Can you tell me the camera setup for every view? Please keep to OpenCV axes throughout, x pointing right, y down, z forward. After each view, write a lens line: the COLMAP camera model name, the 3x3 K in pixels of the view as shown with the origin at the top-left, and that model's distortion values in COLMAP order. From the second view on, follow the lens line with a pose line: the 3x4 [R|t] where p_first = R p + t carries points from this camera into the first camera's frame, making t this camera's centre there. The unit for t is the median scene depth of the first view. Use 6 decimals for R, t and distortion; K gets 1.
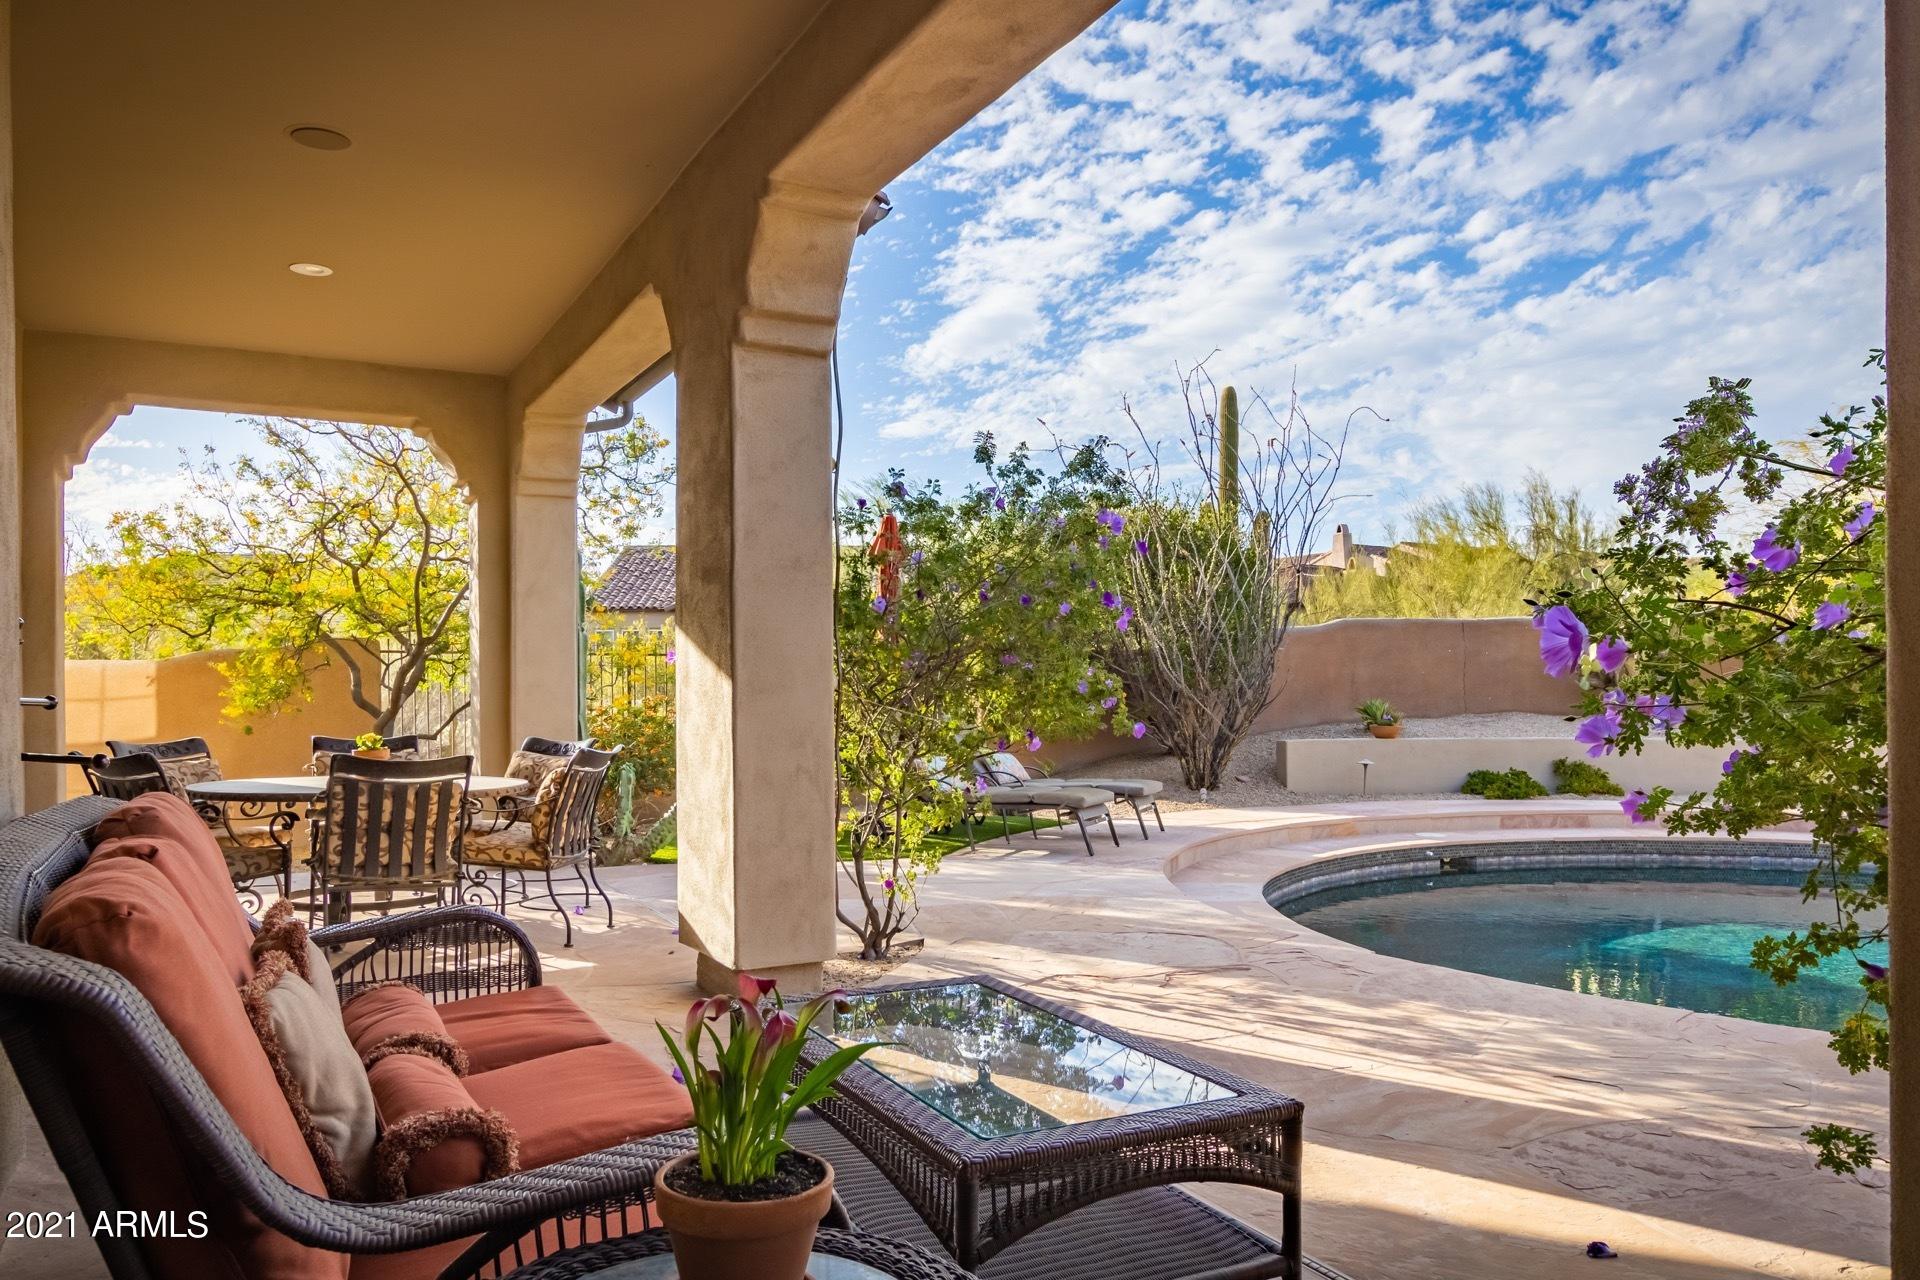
lens RADIAL K [[1440.9, 0, 960.0], [0, 1440.9, 640.0], [0, 0, 1]] dist [0.040907, -0.005714]
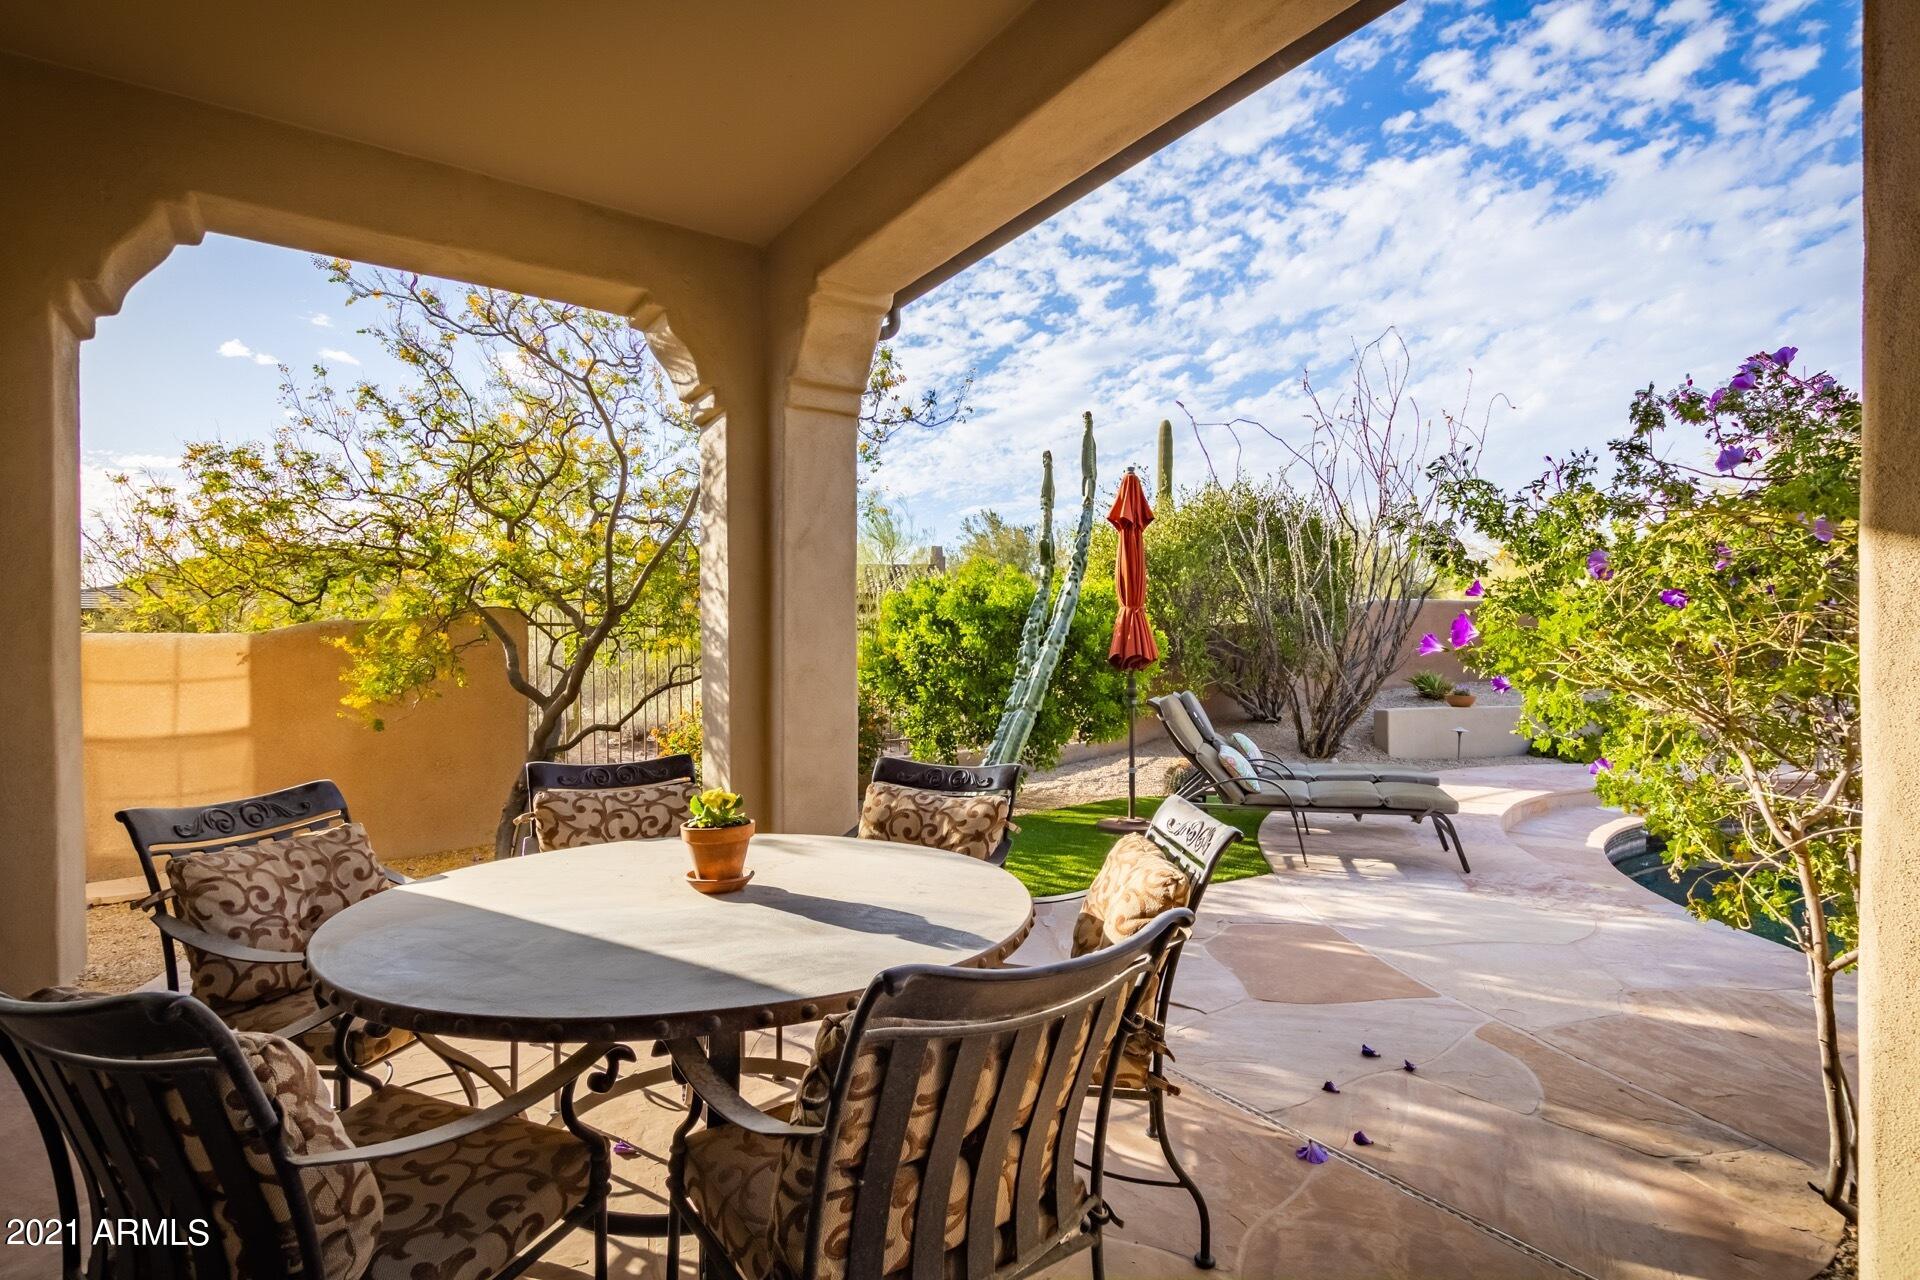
lens RADIAL K [[852.0, 0, 964.7], [0, 852.0, 616.9], [0, 0, 1]] dist [0.004009, 0.000375]
pose [[0.983892, -0.005165, 0.178688, -0.075968], [0.005424, 0.999985, -0.000962, 0.002226], [-0.178680, 0.001916, 0.983905, 0.143618]]
